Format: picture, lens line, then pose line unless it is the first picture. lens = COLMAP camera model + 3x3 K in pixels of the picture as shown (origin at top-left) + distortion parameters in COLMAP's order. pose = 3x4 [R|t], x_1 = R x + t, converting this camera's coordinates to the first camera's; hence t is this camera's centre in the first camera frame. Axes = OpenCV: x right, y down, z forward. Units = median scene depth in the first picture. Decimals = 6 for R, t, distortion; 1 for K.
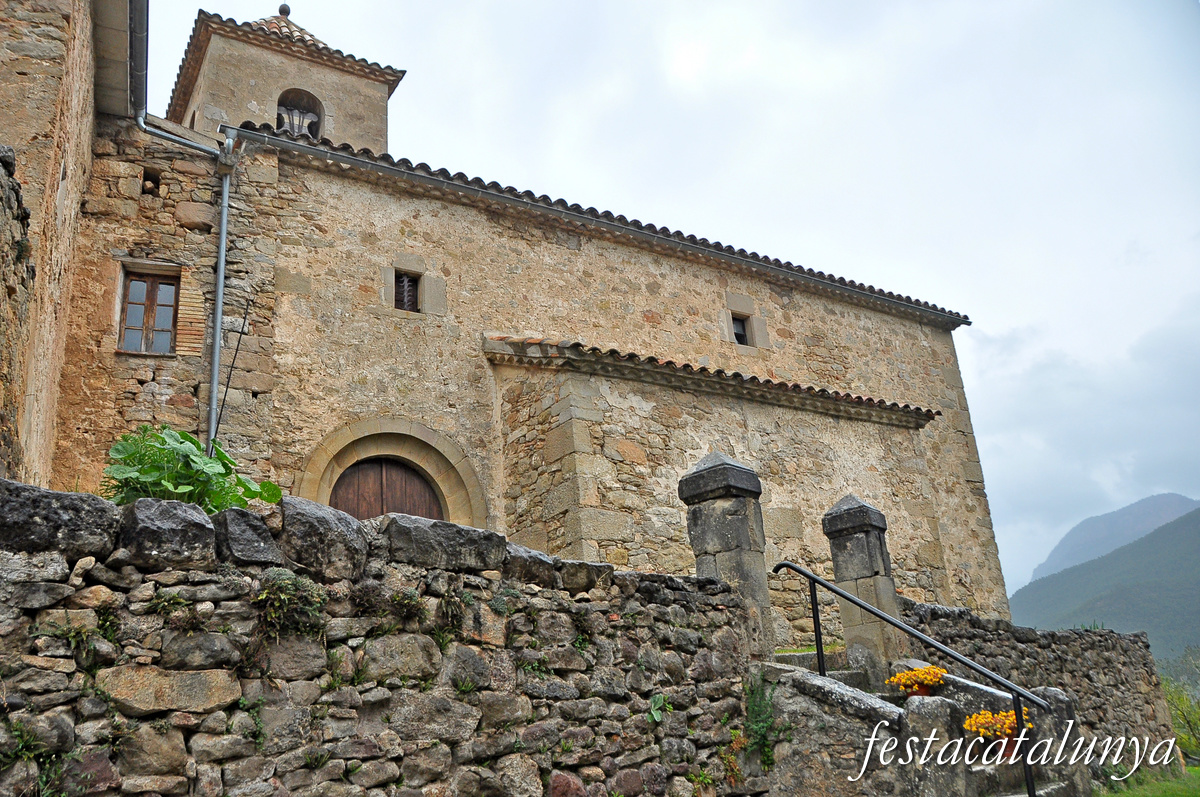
lens RADIAL K [[959.0, 0, 597.5], [0, 959.0, 423.4], [0, 0, 1]] dist [-0.148837, 0.103261]
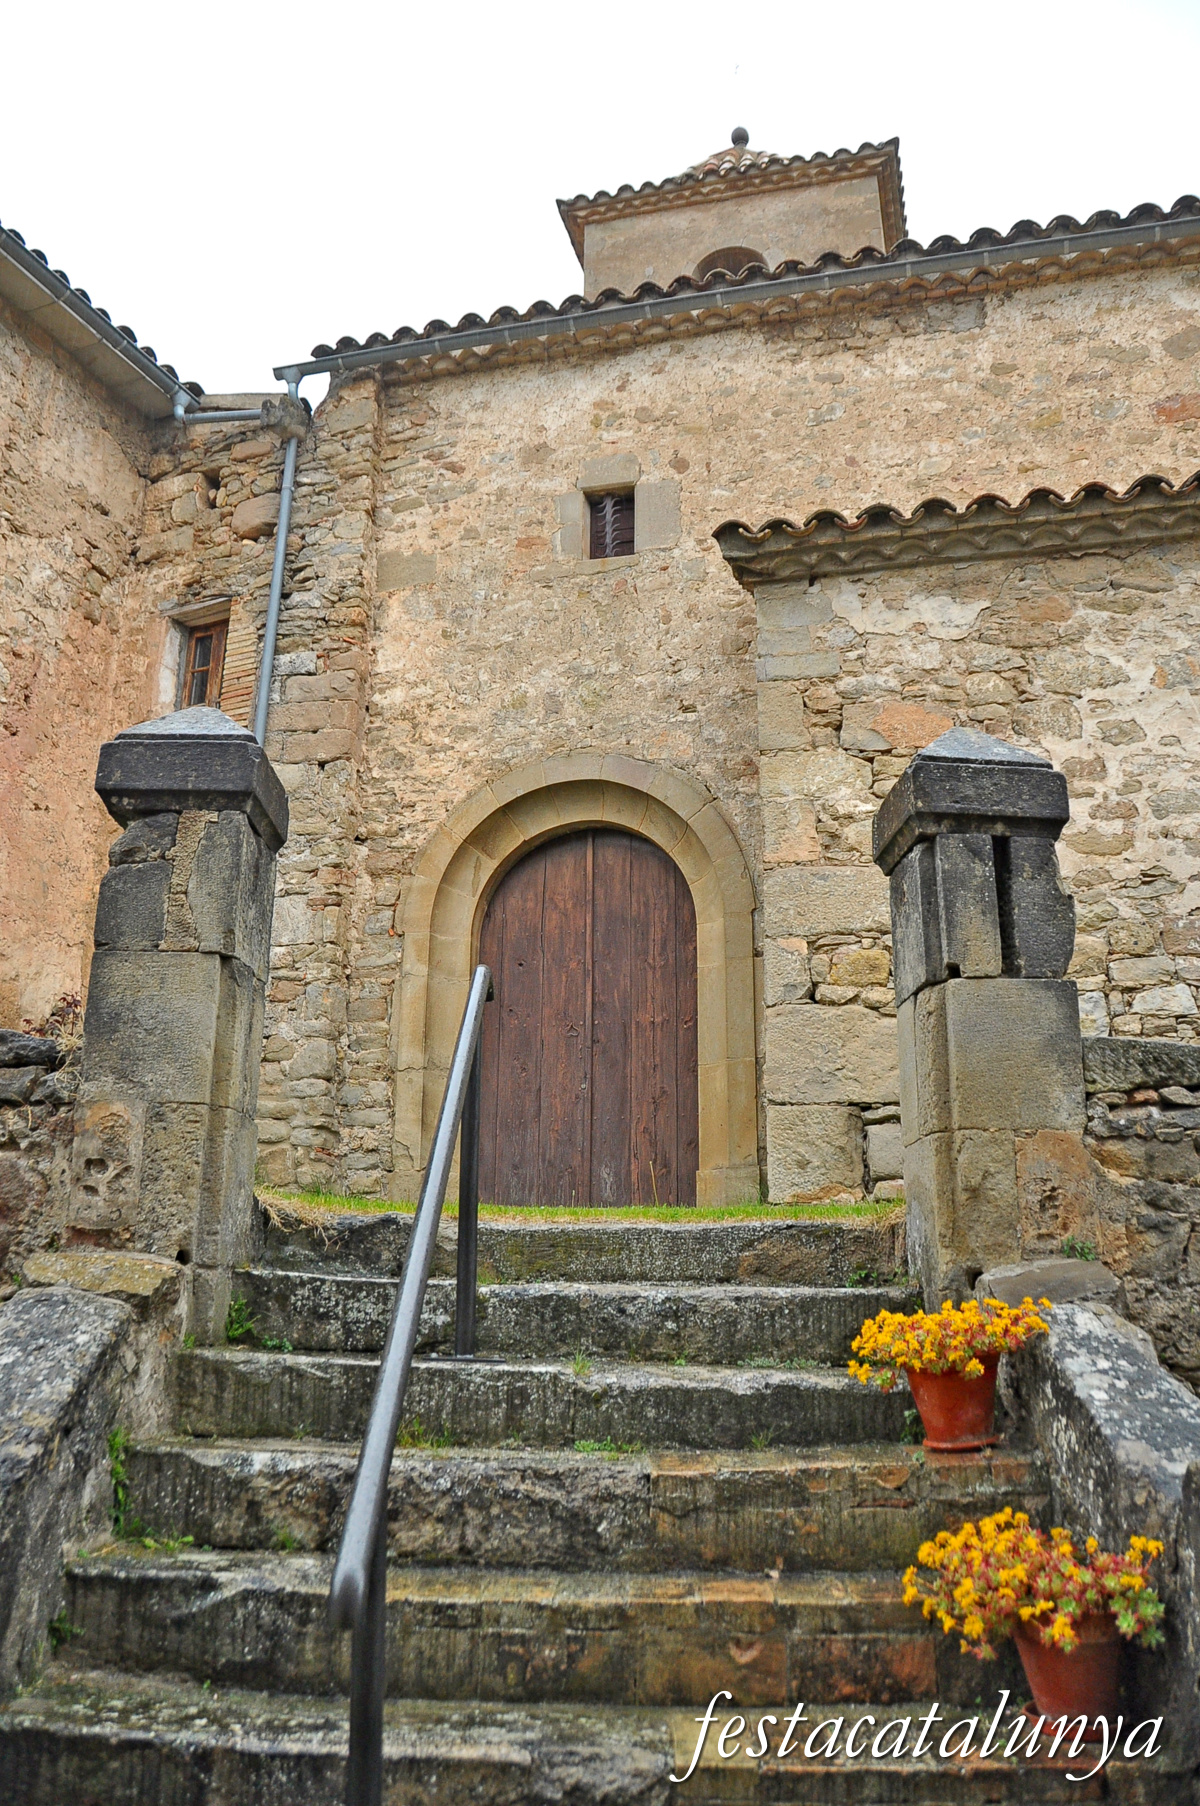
lens RADIAL K [[1443.3, 0, 599.2], [0, 1443.3, 881.0], [0, 0, 1]] dist [-0.148837, 0.103261]
pose [[0.662121, -0.131734, -0.737728, 0.407059], [0.173193, 0.984677, -0.020387, 0.086850], [0.729109, -0.114270, 0.674791, 0.441473]]
